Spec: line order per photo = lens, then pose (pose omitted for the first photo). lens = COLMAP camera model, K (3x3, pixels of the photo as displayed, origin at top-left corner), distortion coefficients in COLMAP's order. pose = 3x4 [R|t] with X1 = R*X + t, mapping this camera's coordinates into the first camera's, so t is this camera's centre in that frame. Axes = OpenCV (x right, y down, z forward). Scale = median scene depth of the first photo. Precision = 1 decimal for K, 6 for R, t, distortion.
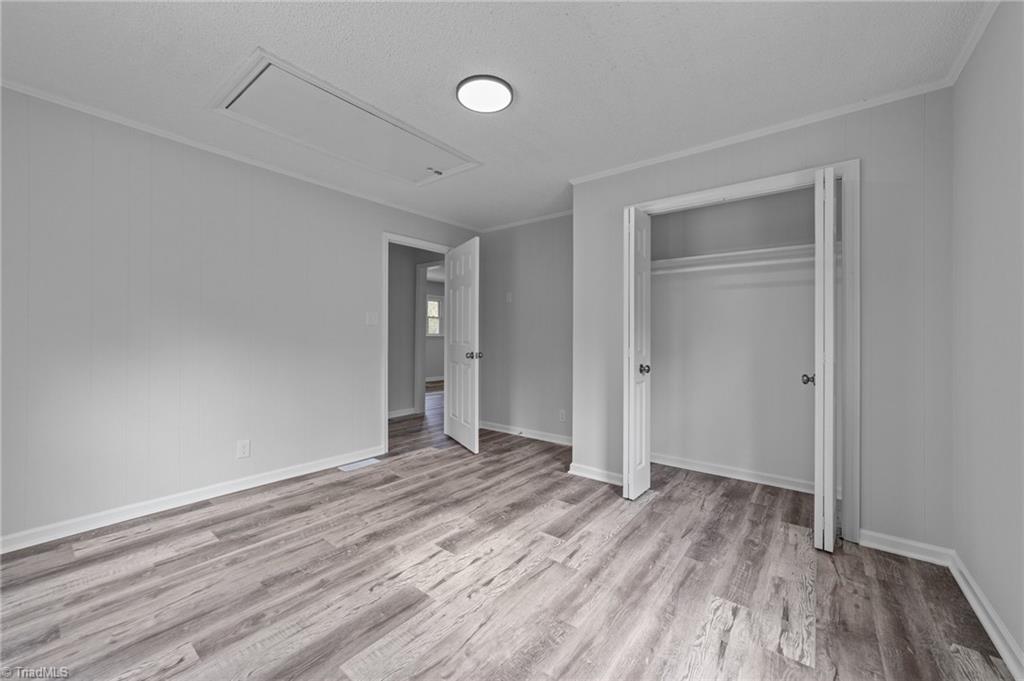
lens RADIAL K [[393.4, 0, 512.0], [0, 393.4, 336.8], [0, 0, 1]] dist [-0.016274, 0.008174]
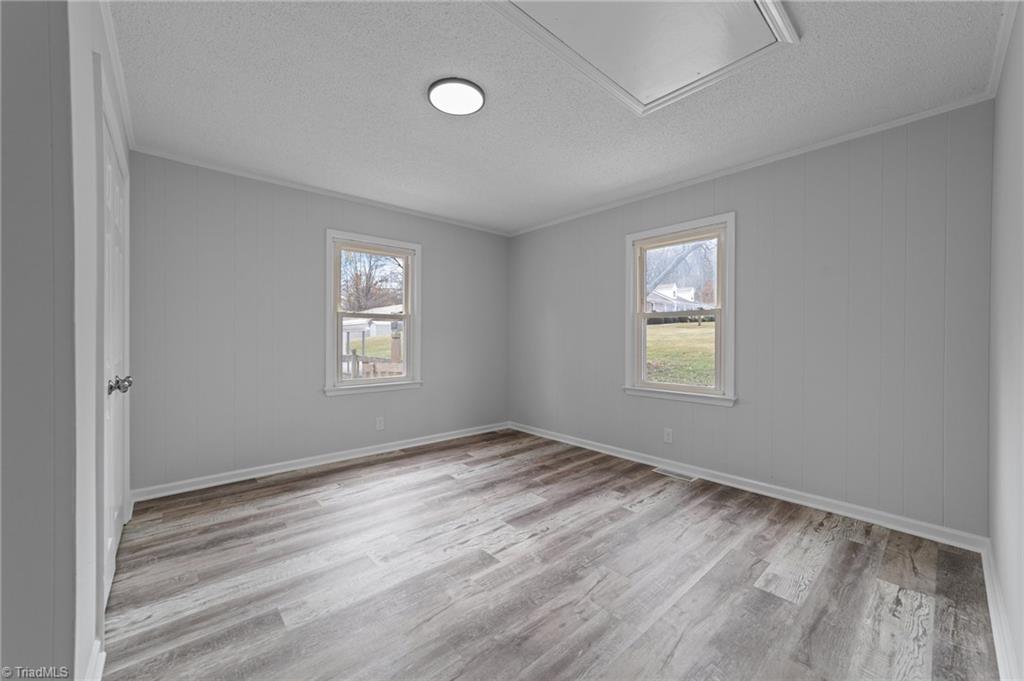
lens RADIAL K [[393.4, 0, 512.0], [0, 393.4, 336.8], [0, 0, 1]] dist [-0.016274, 0.008174]
pose [[-0.984285, -0.010094, 0.176296, -0.391895], [-0.009954, 0.999949, 0.001679, -0.006930], [-0.176304, -0.000103, -0.984336, 1.952661]]
